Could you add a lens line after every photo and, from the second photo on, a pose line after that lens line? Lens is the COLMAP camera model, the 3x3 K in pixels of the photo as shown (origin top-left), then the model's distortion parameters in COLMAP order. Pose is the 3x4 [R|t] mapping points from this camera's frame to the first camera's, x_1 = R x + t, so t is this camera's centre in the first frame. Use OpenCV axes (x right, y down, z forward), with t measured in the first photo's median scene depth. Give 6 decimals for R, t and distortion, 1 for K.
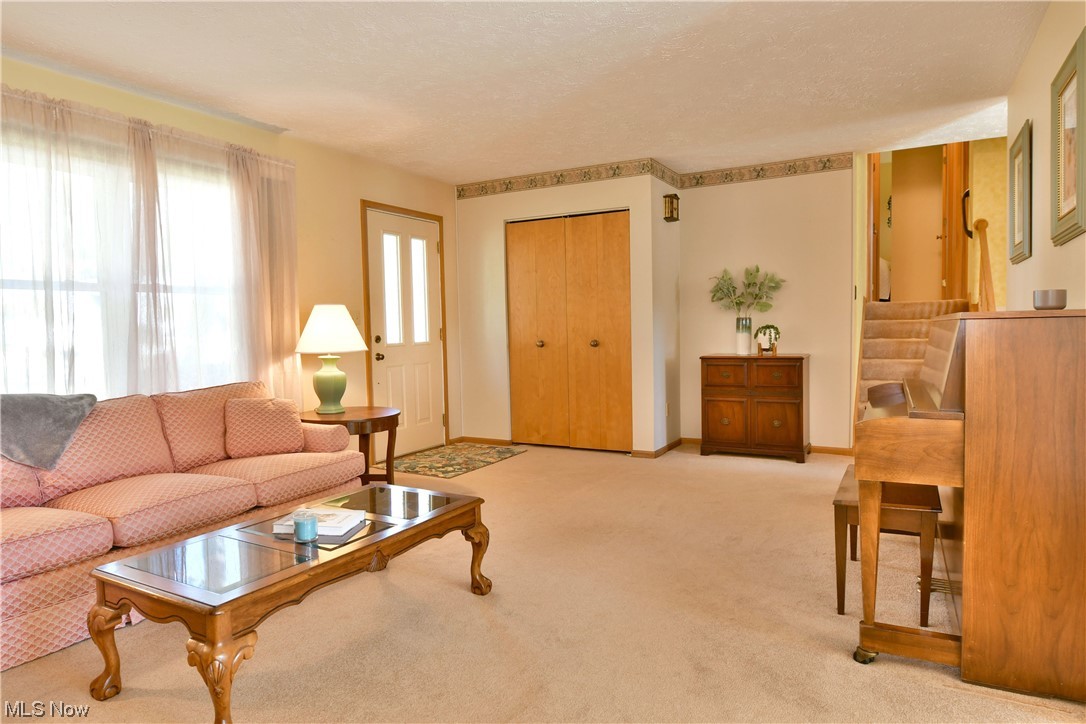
lens RADIAL K [[665.2, 0, 536.1], [0, 665.2, 364.3], [0, 0, 1]] dist [-0.011221, -0.005625]
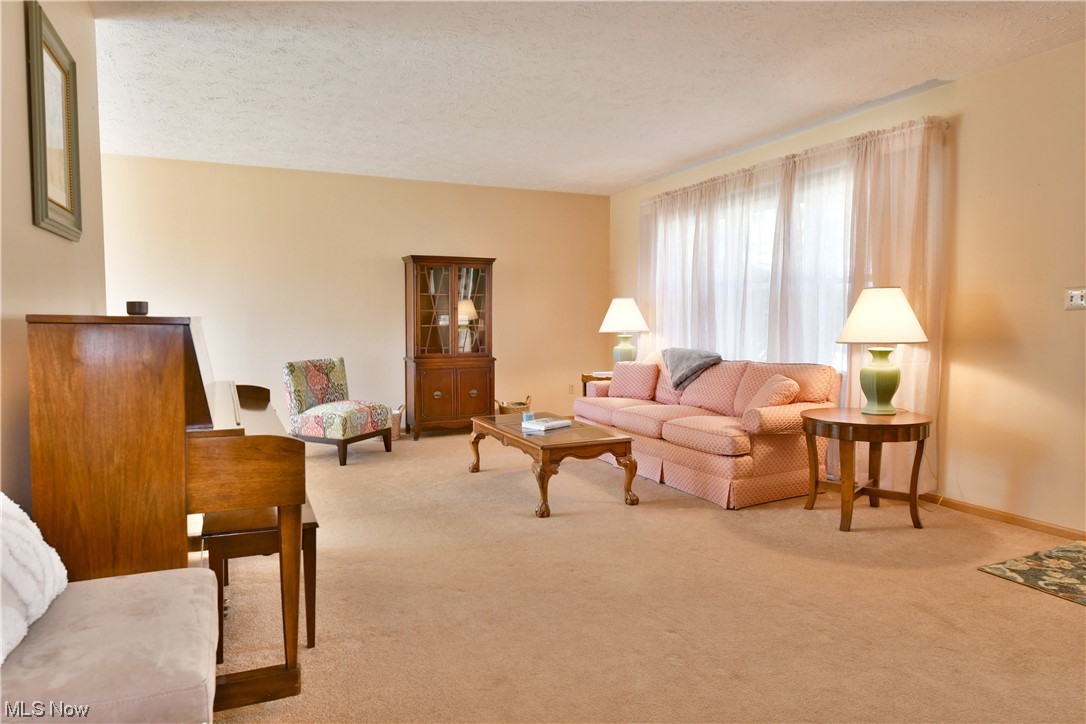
lens RADIAL K [[665.2, 0, 536.1], [0, 665.2, 364.3], [0, 0, 1]] dist [-0.011221, -0.005625]
pose [[-0.586025, 0.056730, -0.808305, 0.642081], [-0.043465, 0.993909, 0.101269, -0.057623], [0.809127, 0.094479, -0.579989, 1.145276]]
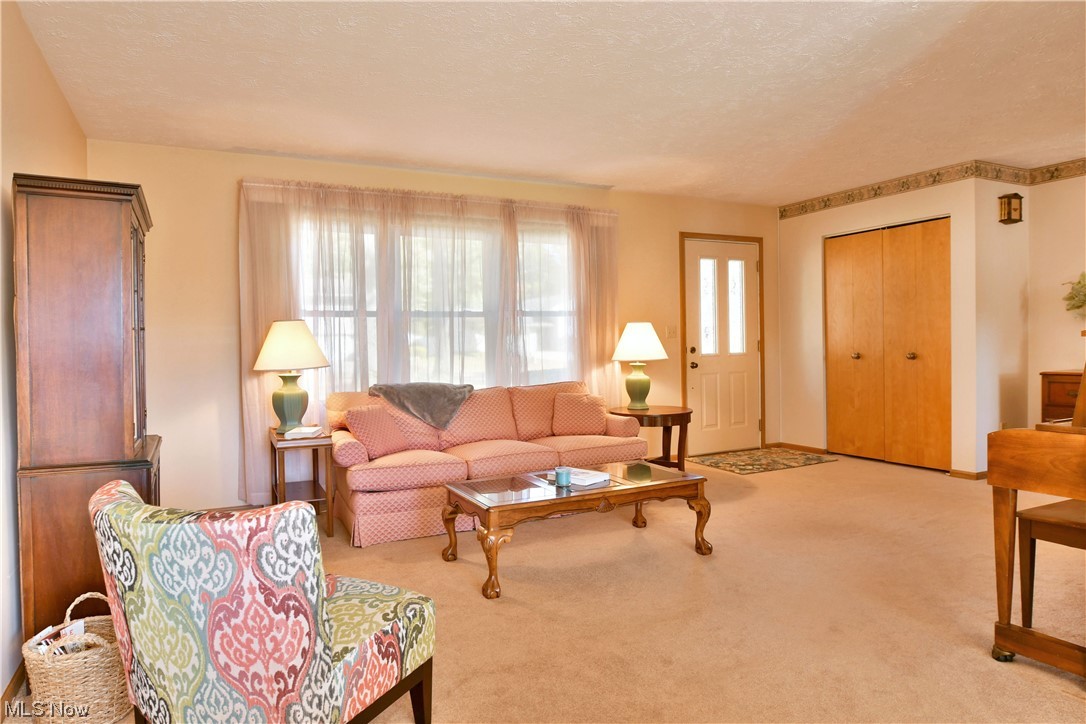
lens RADIAL K [[665.2, 0, 536.1], [0, 665.2, 364.3], [0, 0, 1]] dist [-0.011221, -0.005625]
pose [[0.831642, 0.019568, -0.554968, 0.225296], [-0.027578, 0.999601, -0.006082, 0.002172], [0.554627, 0.020363, 0.831850, -0.147885]]
